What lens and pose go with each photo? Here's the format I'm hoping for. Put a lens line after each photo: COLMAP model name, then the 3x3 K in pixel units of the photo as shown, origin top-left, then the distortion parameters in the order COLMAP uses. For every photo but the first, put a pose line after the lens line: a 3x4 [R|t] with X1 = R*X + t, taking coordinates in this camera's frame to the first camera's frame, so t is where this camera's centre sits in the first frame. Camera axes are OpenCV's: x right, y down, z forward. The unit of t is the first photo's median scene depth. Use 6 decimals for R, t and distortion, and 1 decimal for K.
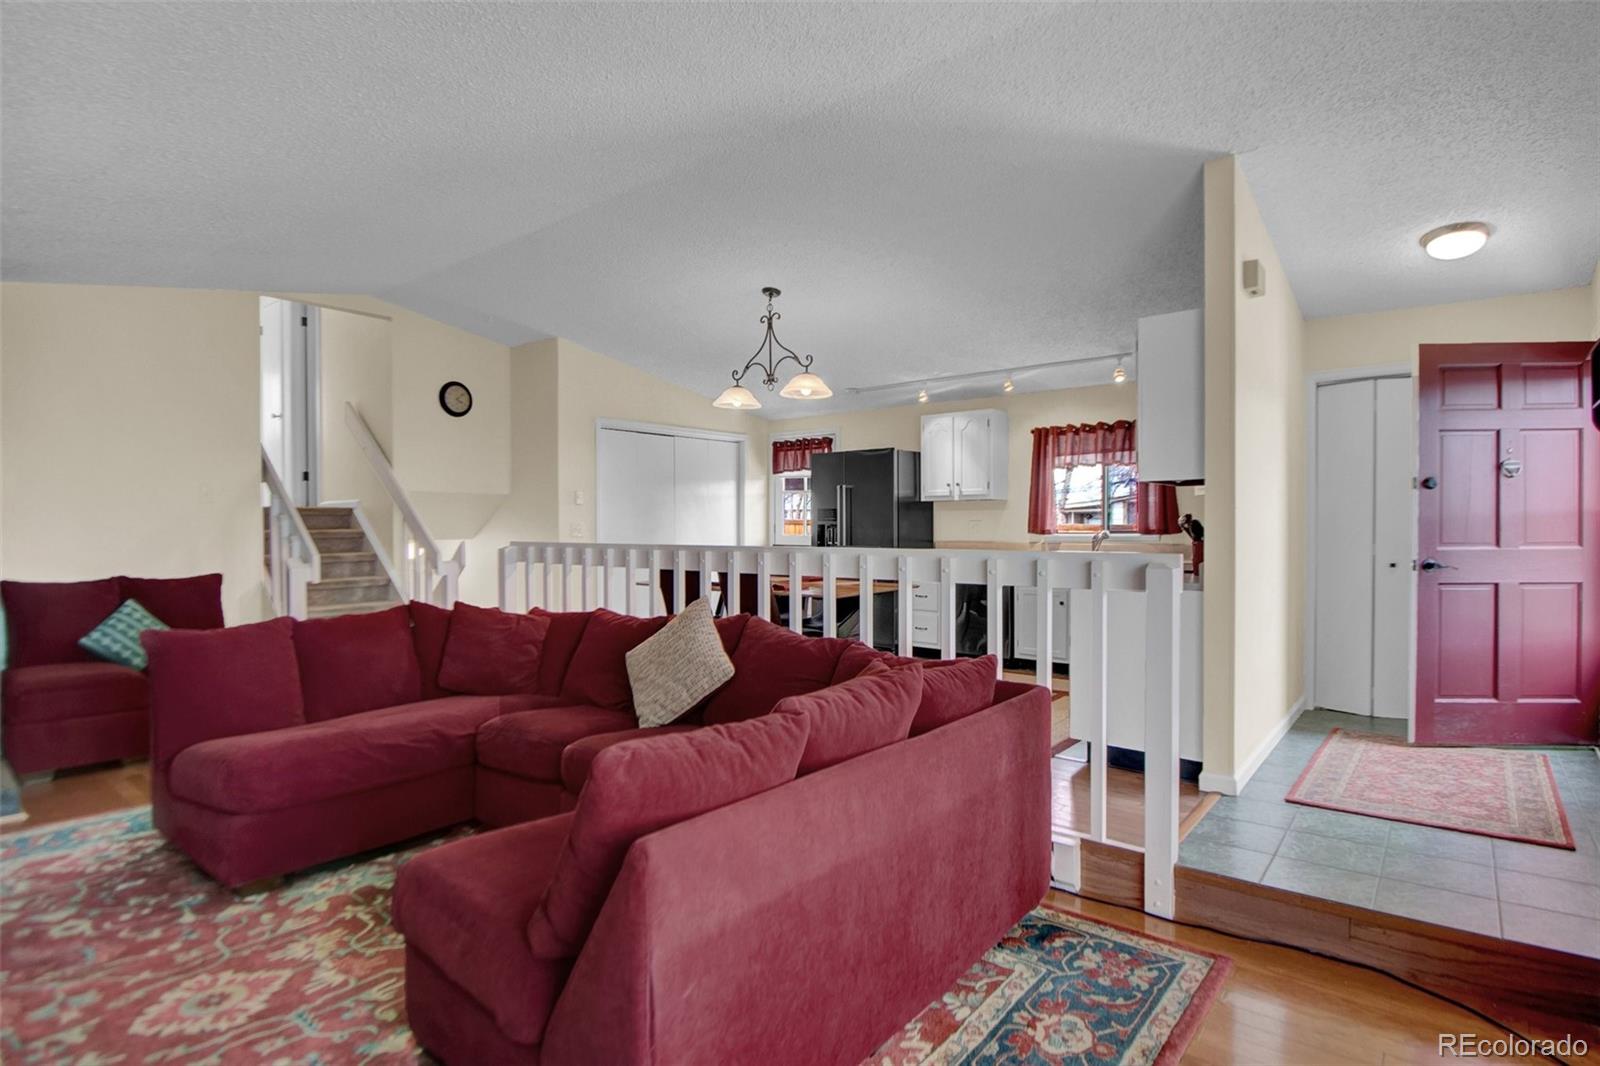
lens RADIAL K [[836.6, 0, 787.4], [0, 836.6, 523.8], [0, 0, 1]] dist [-0.003354, -0.001656]
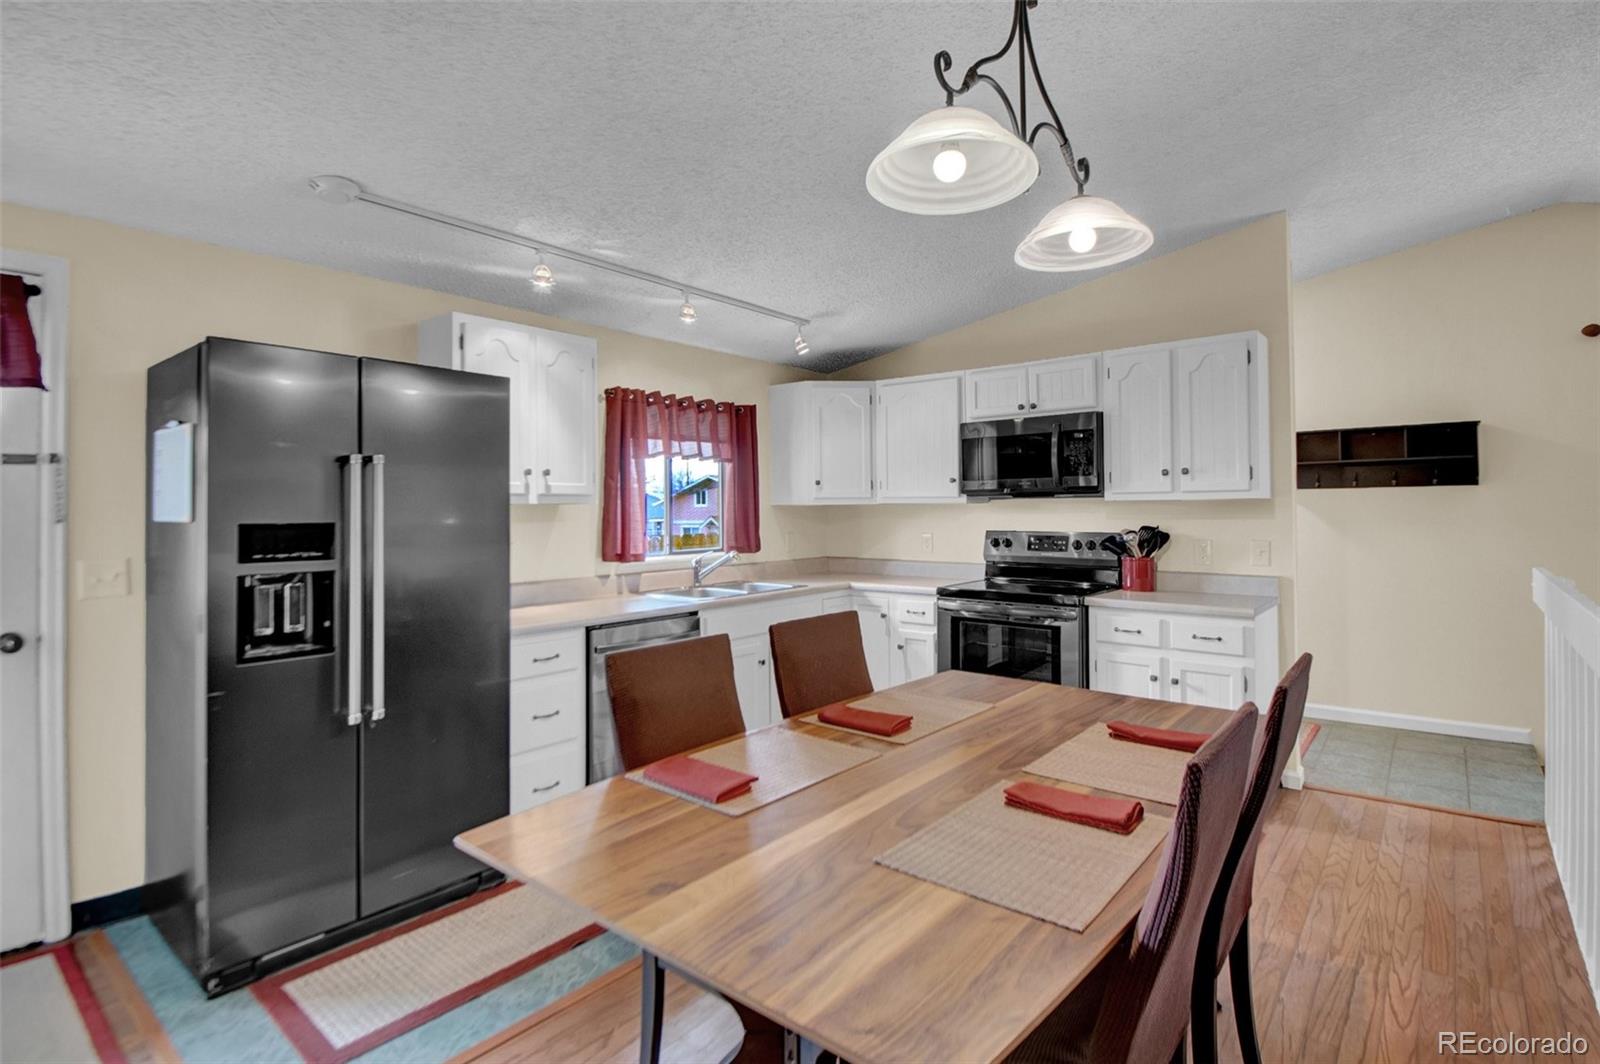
lens RADIAL K [[773.4, 0, 775.3], [0, 773.4, 514.2], [0, 0, 1]] dist [-0.010433, 0.000471]
pose [[0.004043, 0.001746, 0.999990, -0.327869], [0.004315, 0.999989, -0.001764, -0.025325], [-0.999983, 0.004322, 0.004036, 1.081454]]
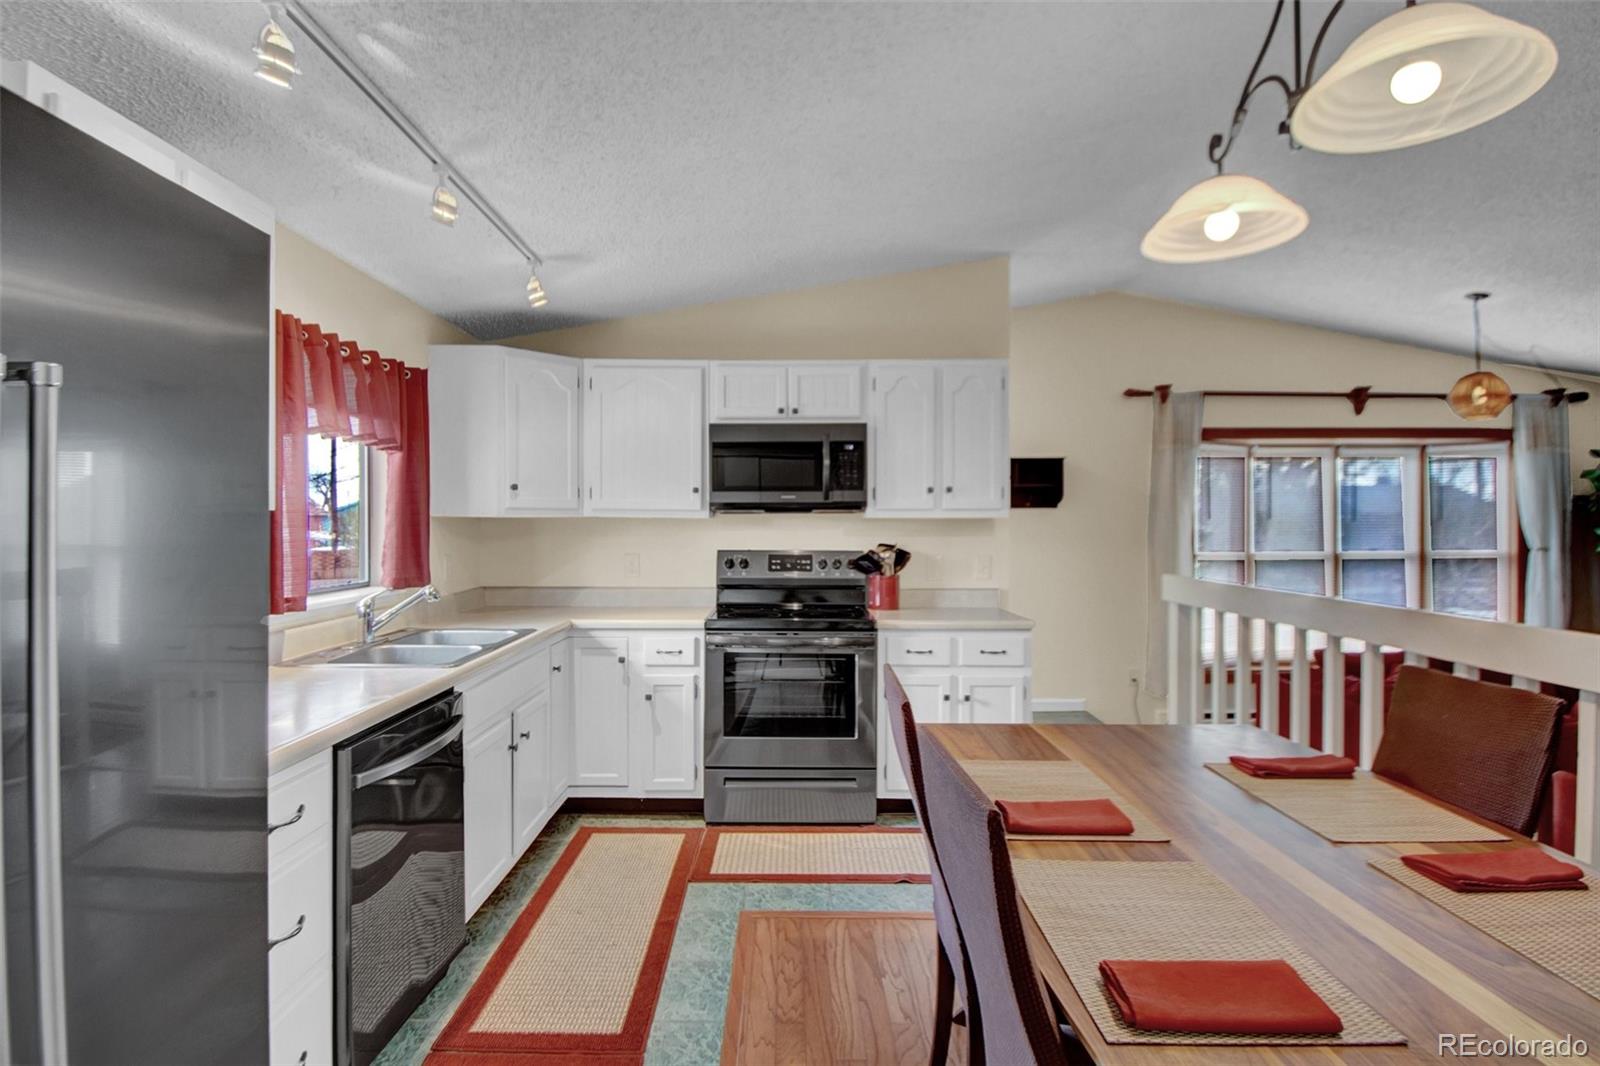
lens RADIAL K [[805.4, 0, 792.7], [0, 805.4, 531.9], [0, 0, 1]] dist [0.000383, -0.009959]
pose [[-0.649863, -0.004463, 0.760038, -0.118609], [-0.000956, 0.999987, 0.005055, -0.028328], [-0.760051, 0.002559, -0.649859, 1.286106]]
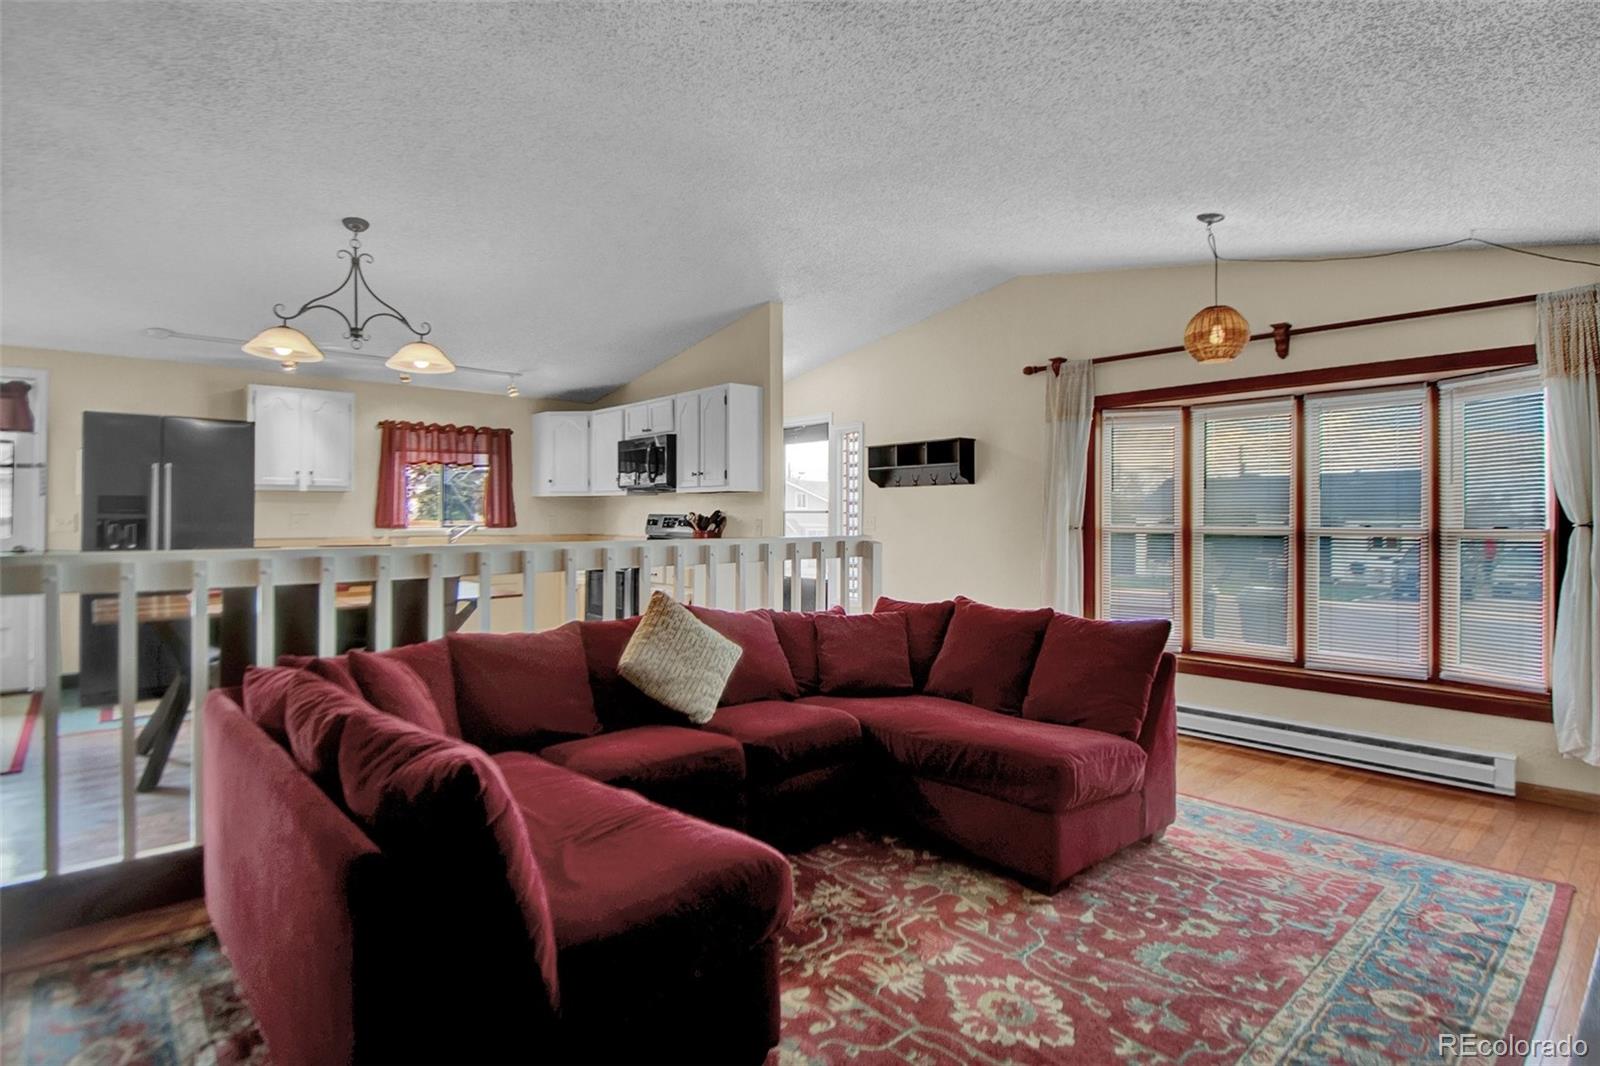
lens RADIAL K [[805.4, 0, 786.2], [0, 805.4, 539.0], [0, 0, 1]] dist [0.000383, -0.009959]
pose [[0.151767, -0.021781, 0.988176, -0.701194], [-0.007849, 0.999699, 0.023240, -0.001096], [-0.988385, -0.011283, 0.151550, 0.474347]]
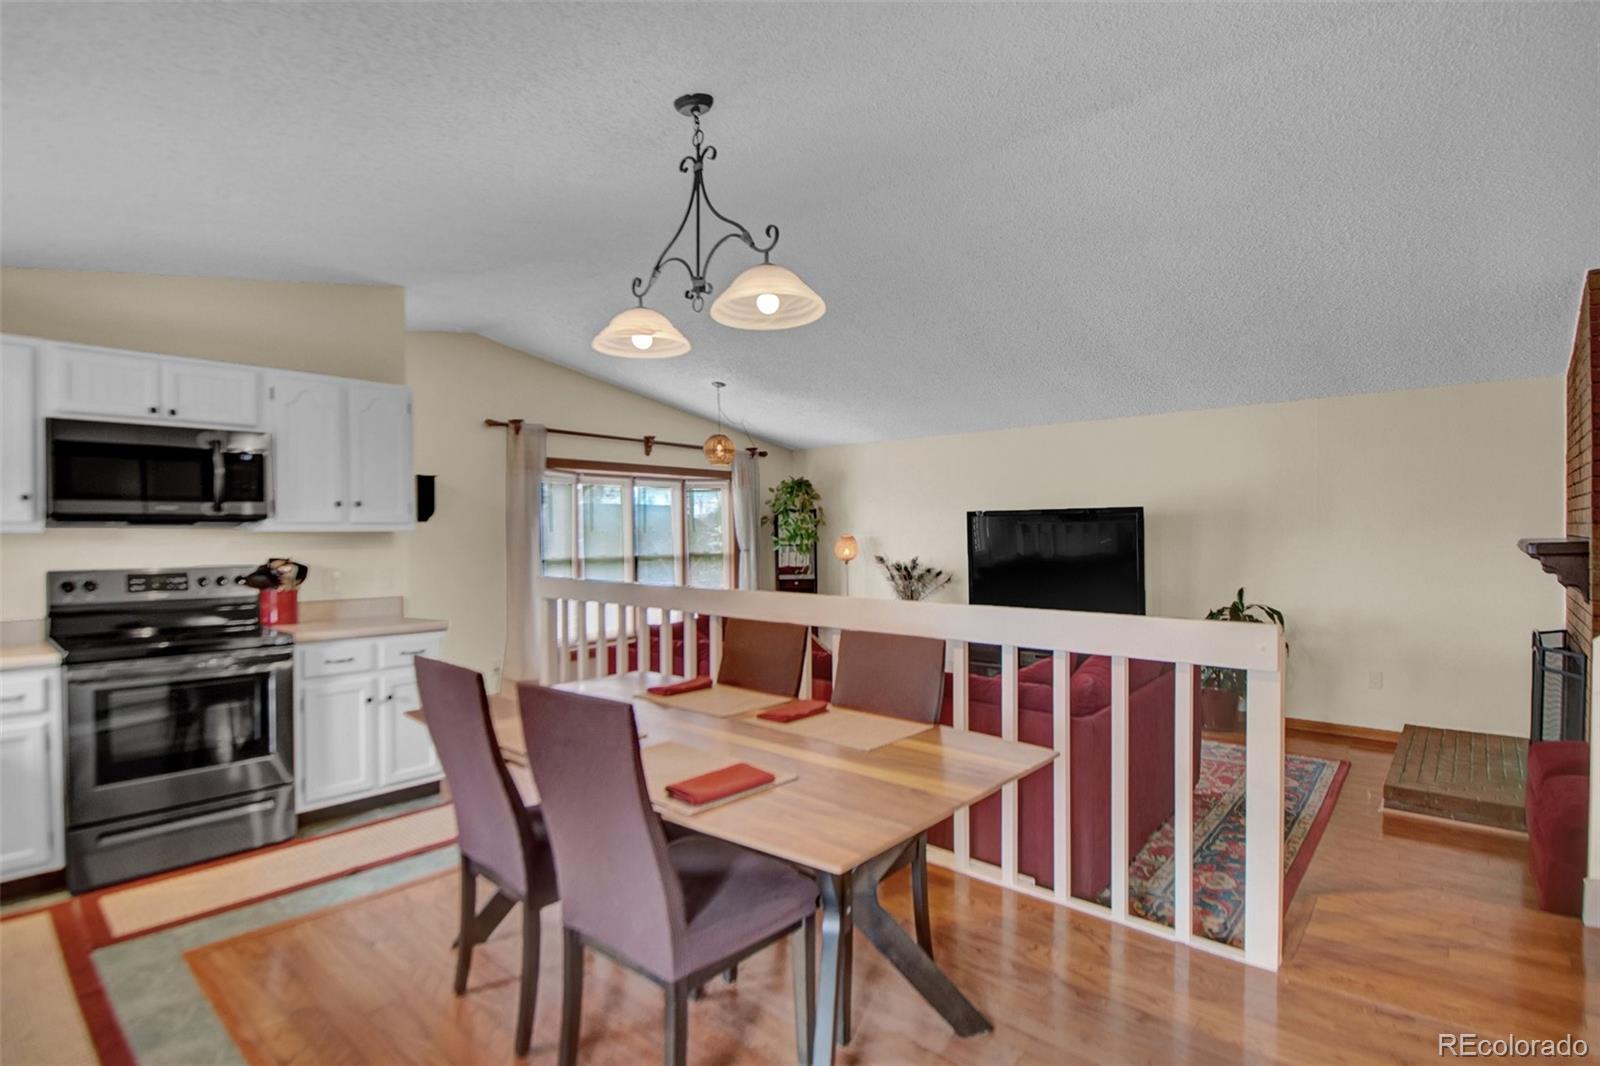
lens RADIAL K [[773.4, 0, 792.8], [0, 773.4, 544.2], [0, 0, 1]] dist [-0.010433, 0.000471]
pose [[-0.999859, 0.008090, 0.014730, -0.081392], [0.008230, 0.999921, 0.009514, -0.028509], [-0.014652, 0.009634, -0.999846, 1.419912]]
